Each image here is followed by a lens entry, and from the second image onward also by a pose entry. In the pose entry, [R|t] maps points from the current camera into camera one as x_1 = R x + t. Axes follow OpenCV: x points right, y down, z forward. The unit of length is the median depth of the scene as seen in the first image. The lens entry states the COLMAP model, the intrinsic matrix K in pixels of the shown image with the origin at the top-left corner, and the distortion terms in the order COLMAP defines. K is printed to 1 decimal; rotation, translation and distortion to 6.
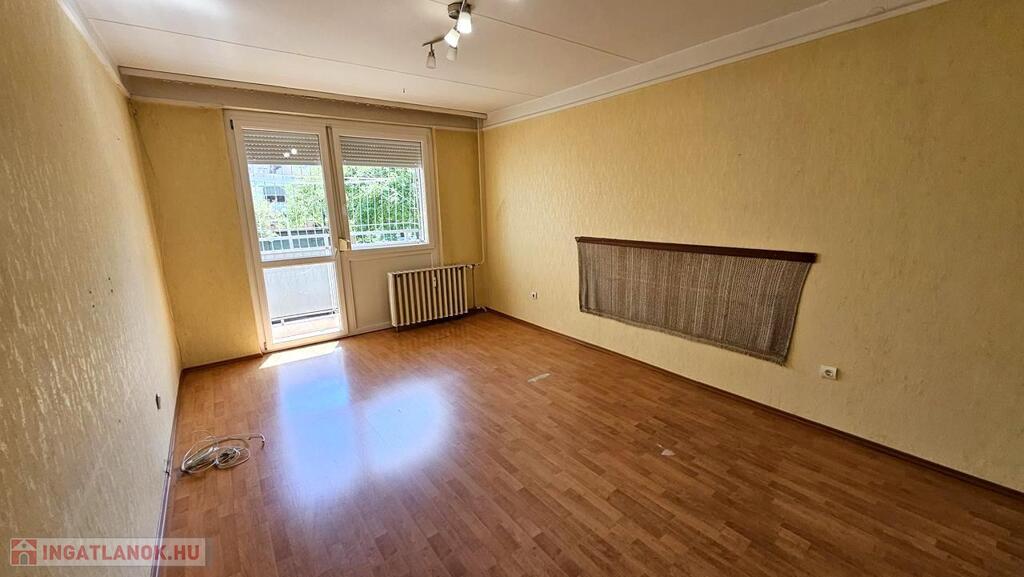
lens RADIAL K [[403.6, 0, 522.2], [0, 403.6, 286.1], [0, 0, 1]] dist [-0.010598, 0.002128]
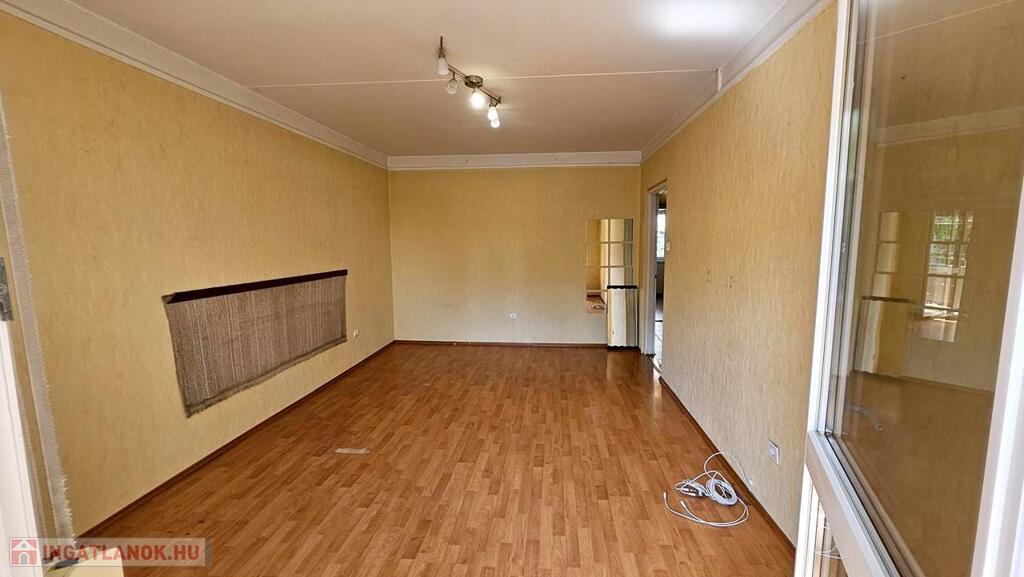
lens RADIAL K [[403.6, 0, 514.9], [0, 403.6, 287.6], [0, 0, 1]] dist [-0.010598, 0.002128]
pose [[-0.725224, -0.055761, 0.686252, -0.772333], [0.158174, 0.956564, 0.244882, -0.243226], [-0.670098, 0.286141, -0.684903, 1.325051]]
